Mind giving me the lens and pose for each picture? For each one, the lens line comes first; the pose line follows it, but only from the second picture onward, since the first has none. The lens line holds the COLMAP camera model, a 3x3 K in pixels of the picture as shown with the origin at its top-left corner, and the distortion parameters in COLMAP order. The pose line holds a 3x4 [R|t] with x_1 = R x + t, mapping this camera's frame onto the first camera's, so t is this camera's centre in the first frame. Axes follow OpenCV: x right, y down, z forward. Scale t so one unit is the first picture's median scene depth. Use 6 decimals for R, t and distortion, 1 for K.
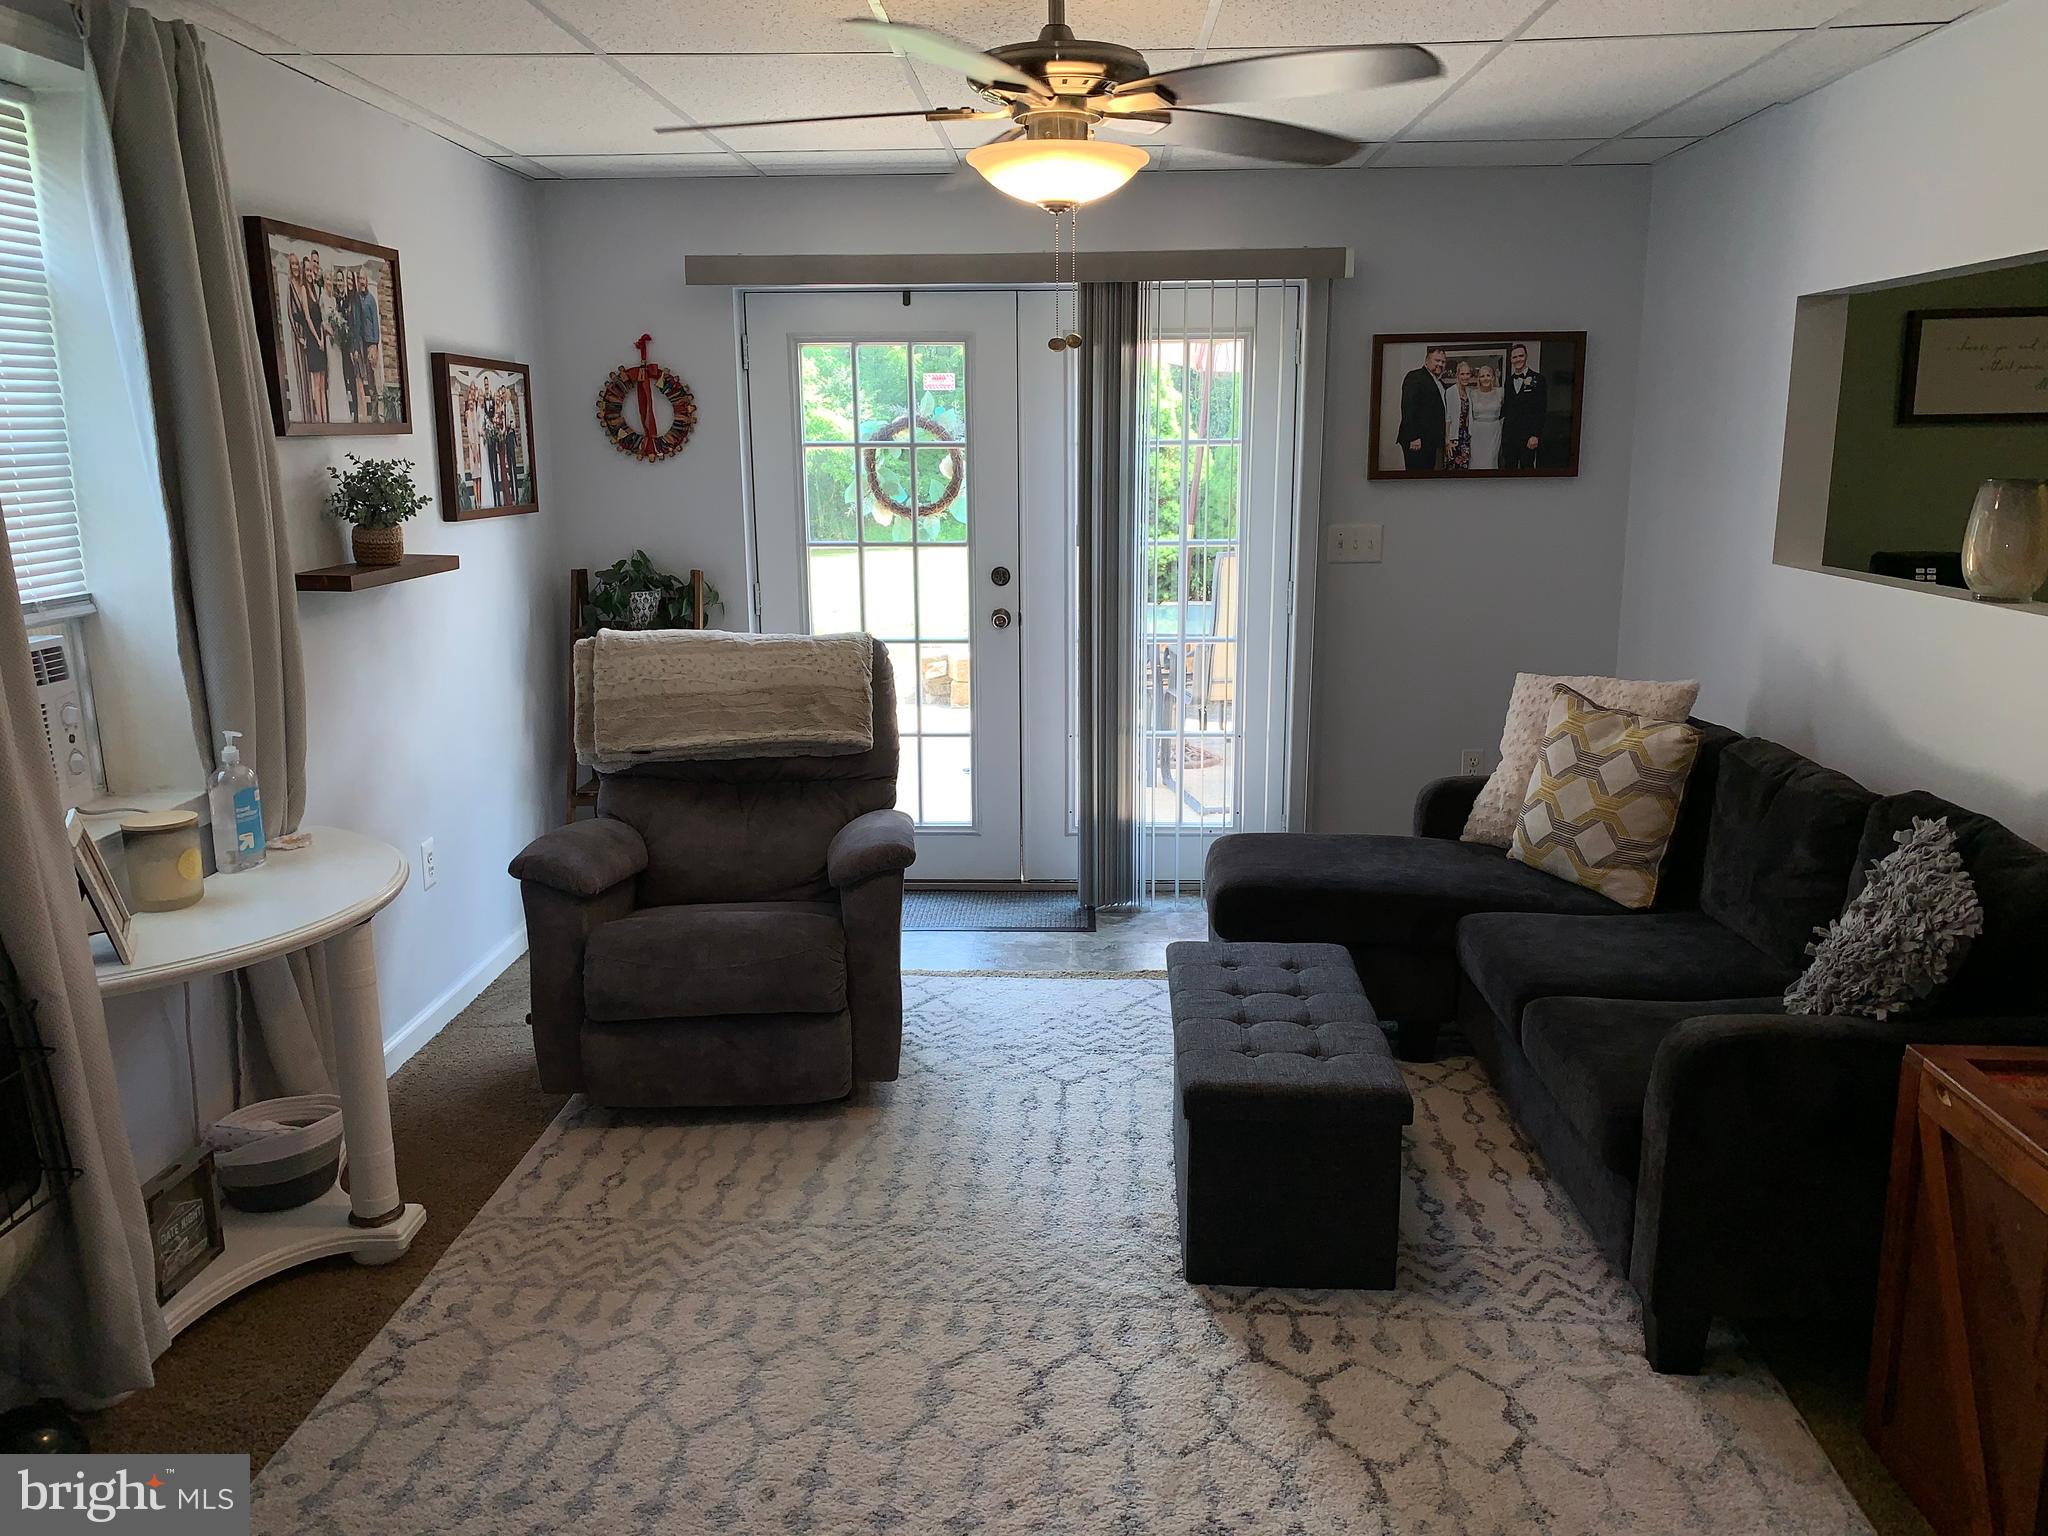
lens RADIAL K [[1543.0, 0, 1040.9], [0, 1543.0, 765.5], [0, 0, 1]] dist [0.047671, -0.056779]
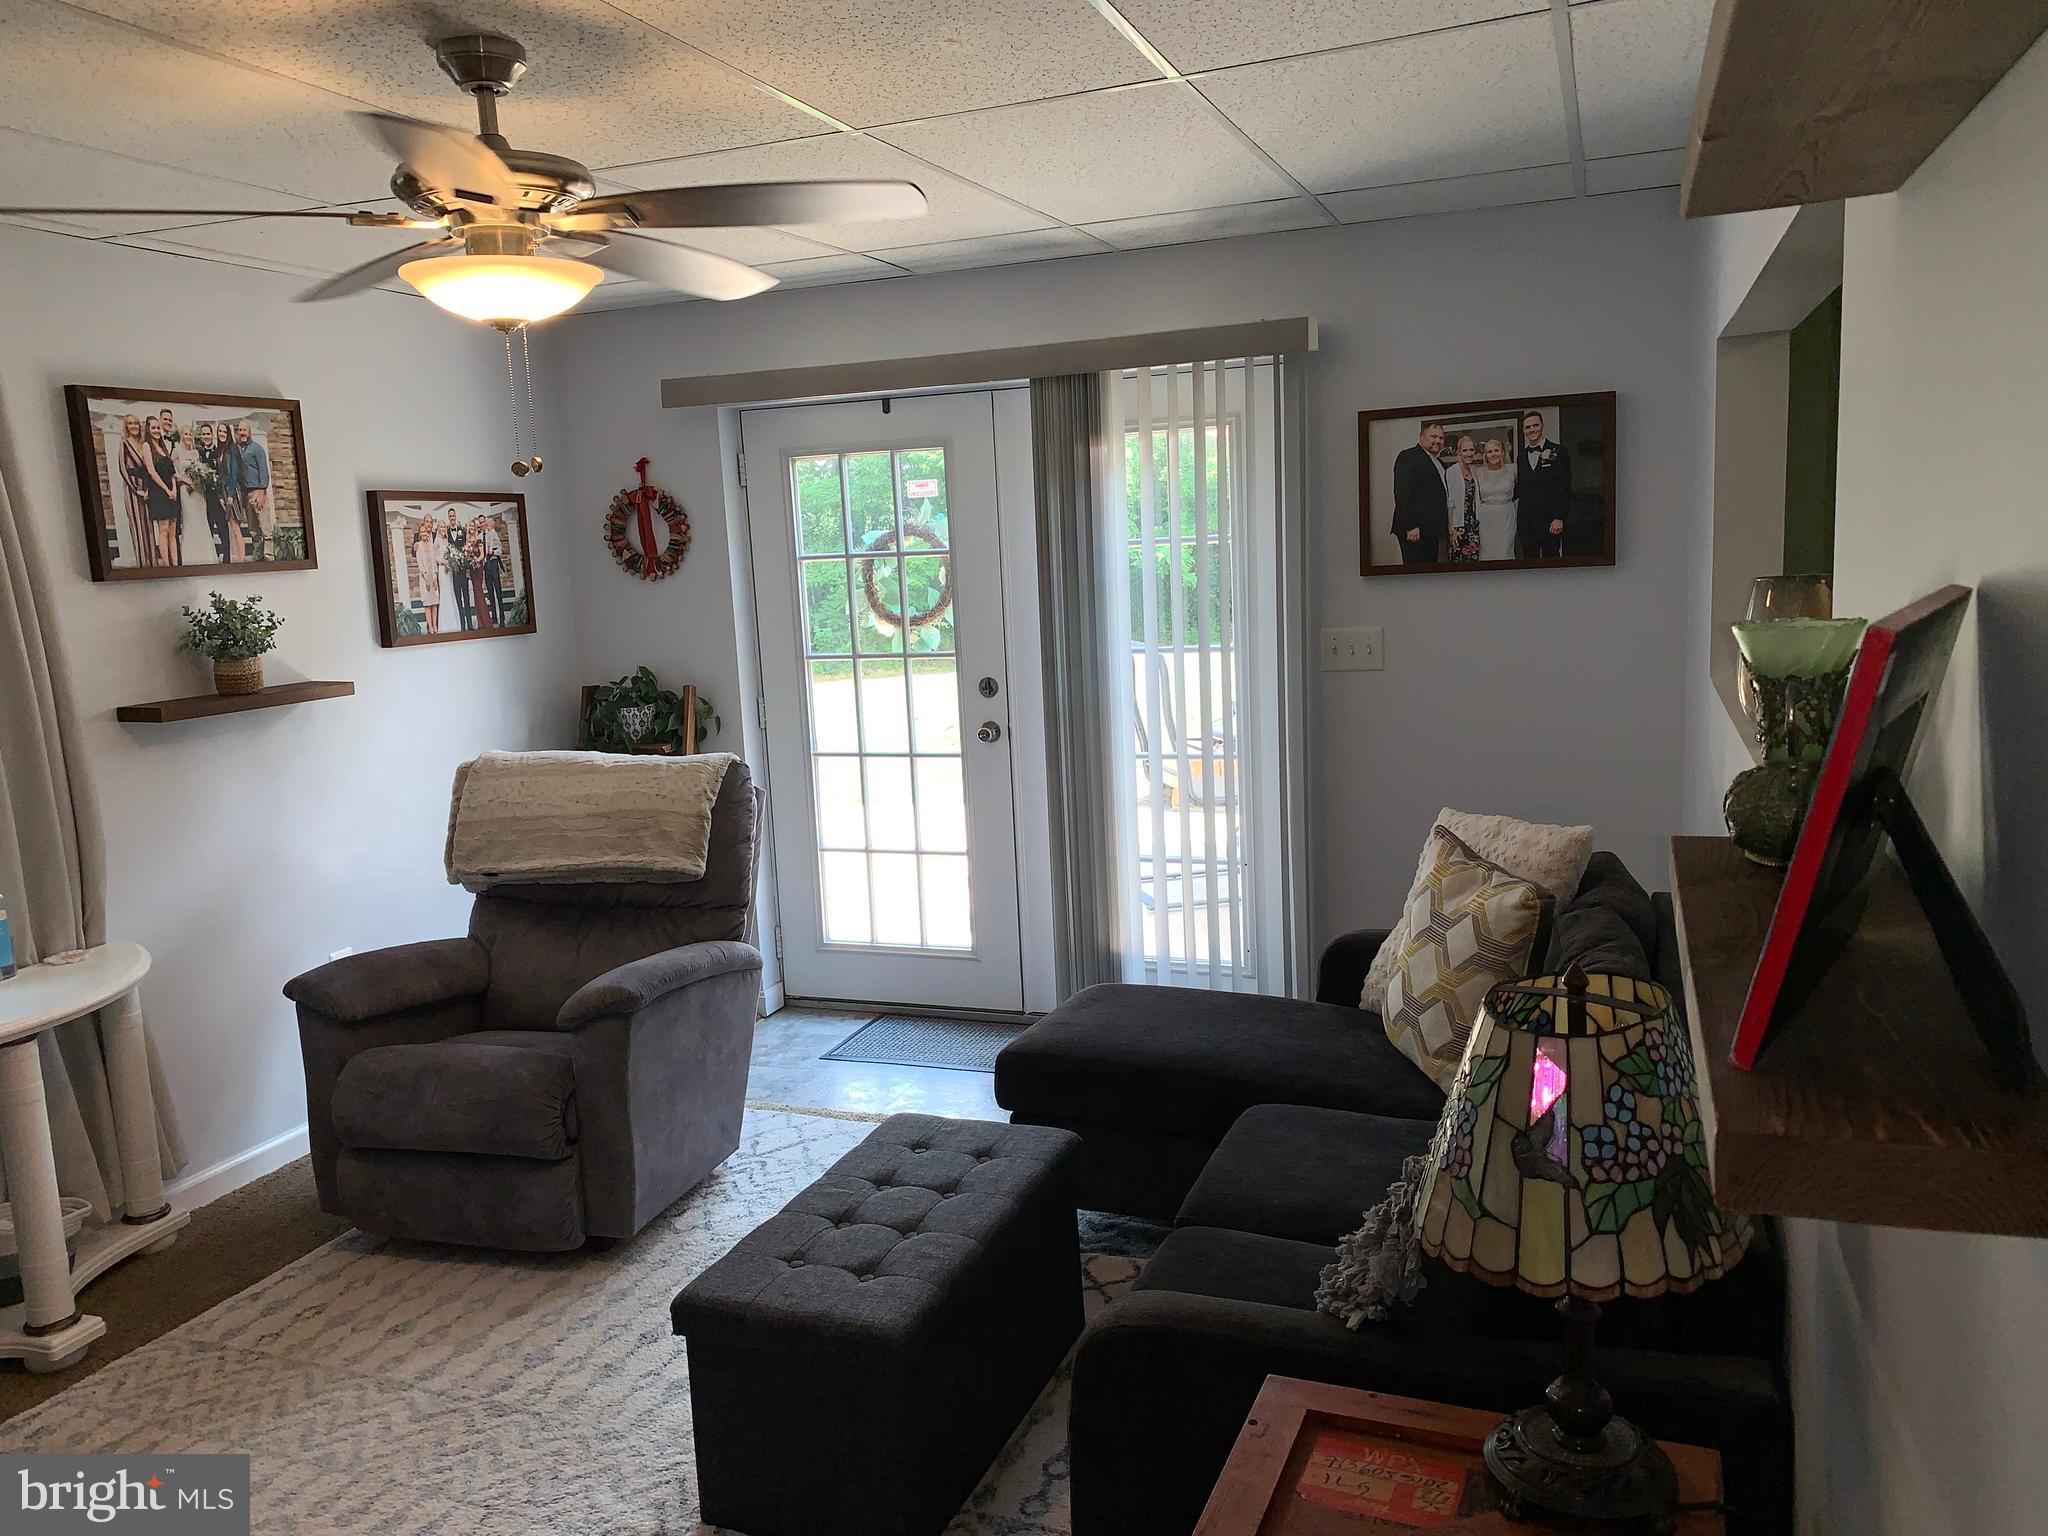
lens RADIAL K [[1543.0, 0, 1017.9], [0, 1543.0, 777.5], [0, 0, 1]] dist [0.047671, -0.056779]
pose [[0.945146, 0.011772, -0.326437, 0.336653], [-0.026656, 0.998797, -0.041158, -0.033144], [0.325560, 0.047602, 0.944323, 0.131230]]
